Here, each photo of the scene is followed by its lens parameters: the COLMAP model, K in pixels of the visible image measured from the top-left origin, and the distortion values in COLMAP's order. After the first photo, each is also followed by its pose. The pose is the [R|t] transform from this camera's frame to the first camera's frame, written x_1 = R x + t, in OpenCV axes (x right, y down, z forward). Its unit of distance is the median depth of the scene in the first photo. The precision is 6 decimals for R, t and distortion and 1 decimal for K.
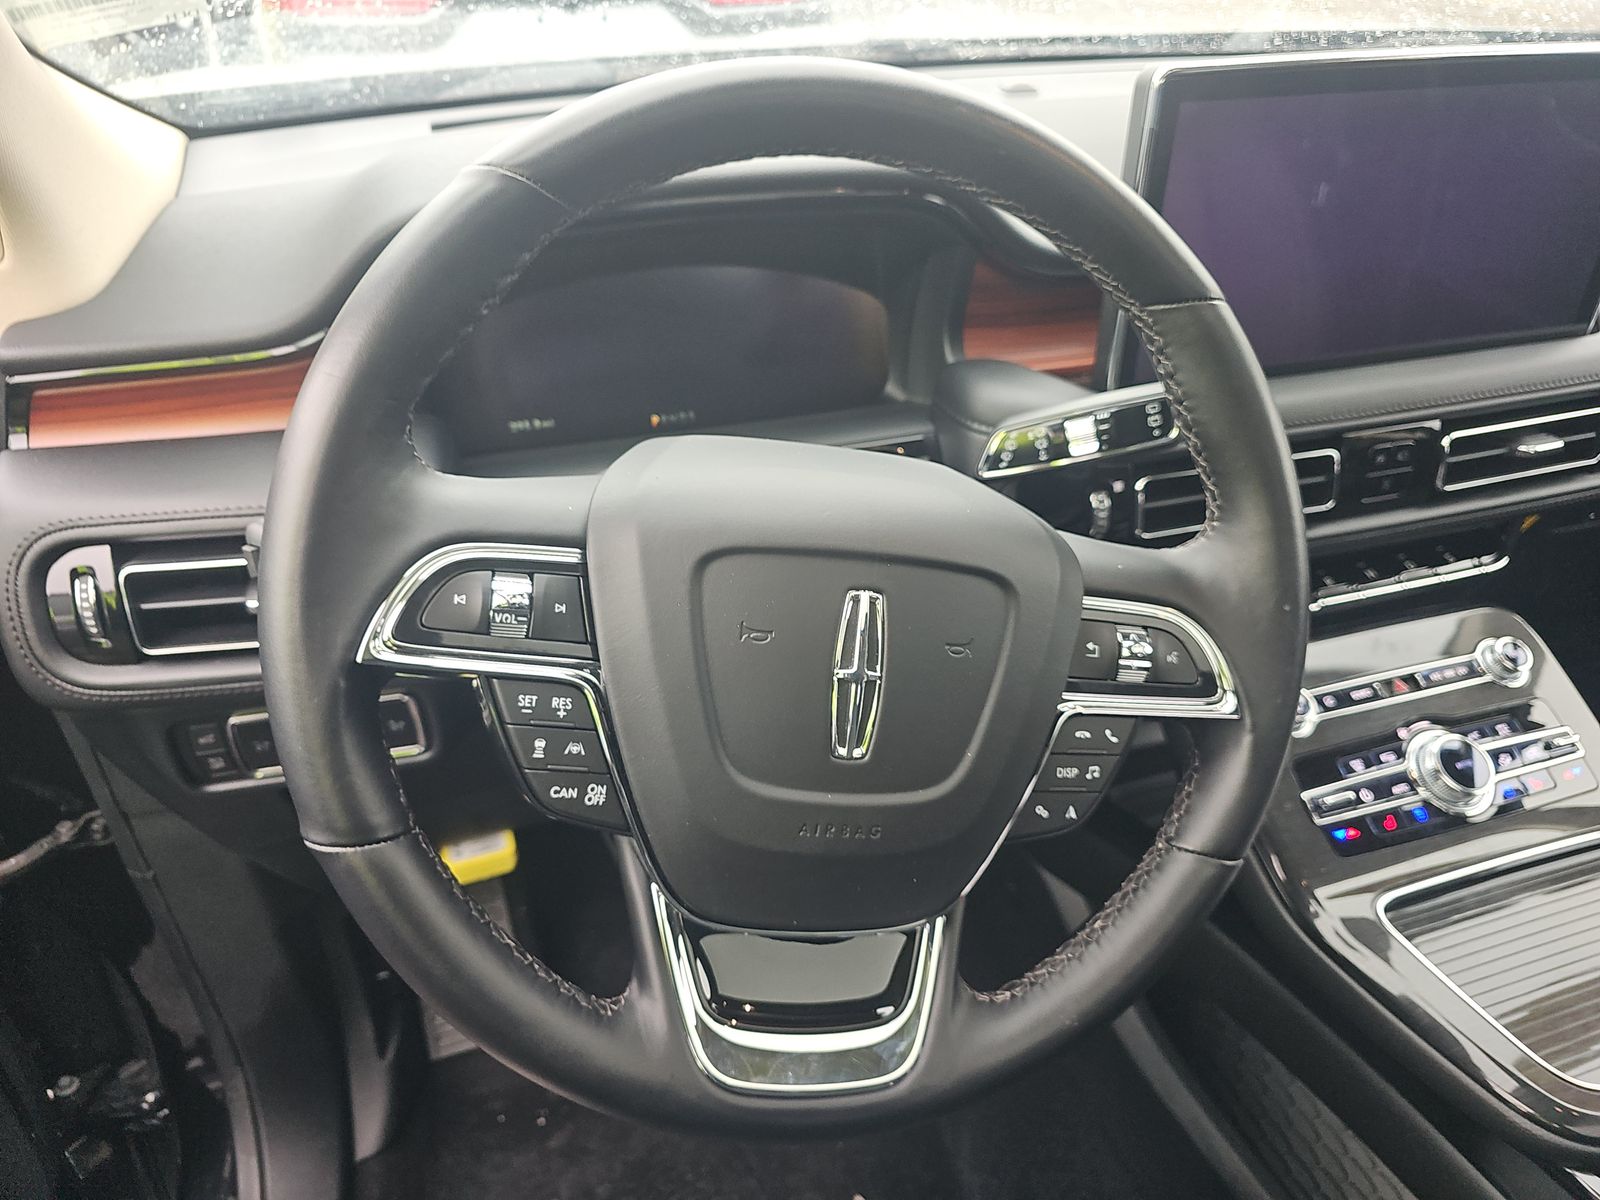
lens RADIAL K [[1084.0, 0, 796.2], [0, 1084.0, 596.8], [0, 0, 1]] dist [0.007163, -0.000191]
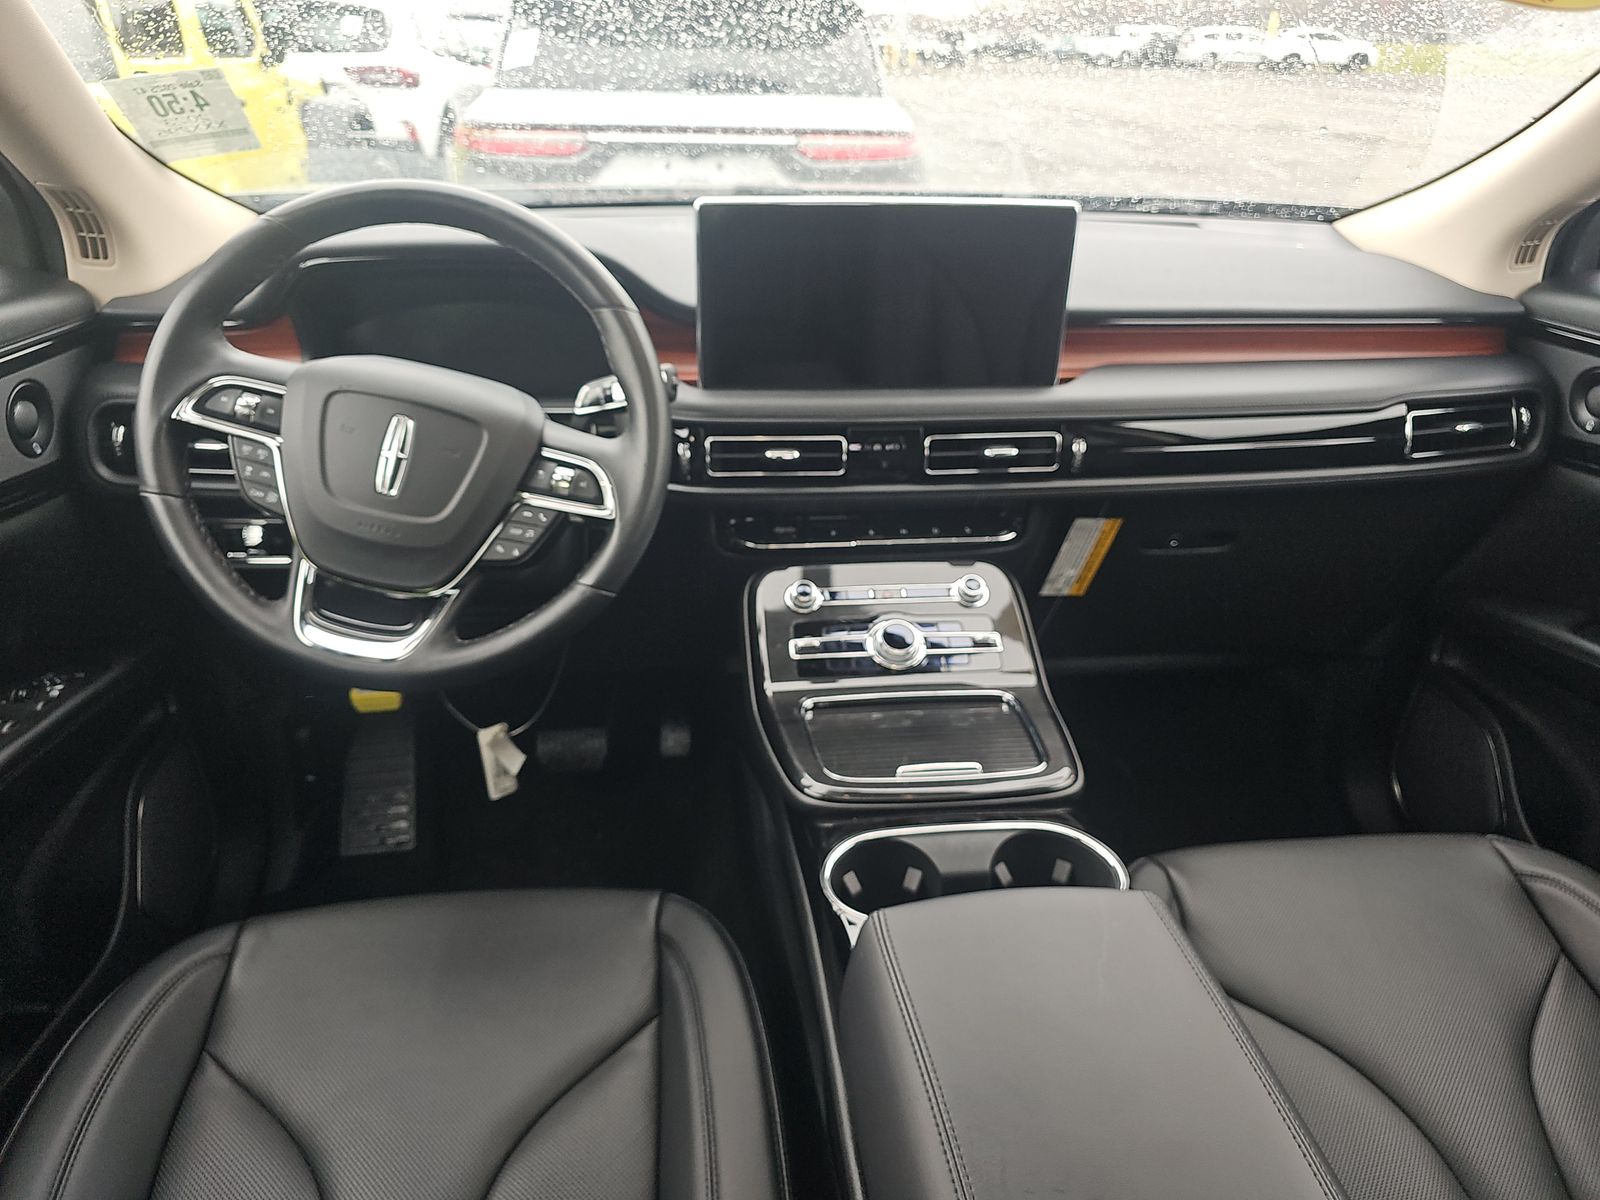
lens RADIAL K [[1084.0, 0, 802.8], [0, 1084.0, 605.3], [0, 0, 1]] dist [0.007163, -0.000191]
pose [[0.981558, 0.109229, -0.156886, 1.071894], [-0.125939, 0.986901, -0.100825, 0.422486], [0.143818, 0.118723, 0.982457, -0.837570]]
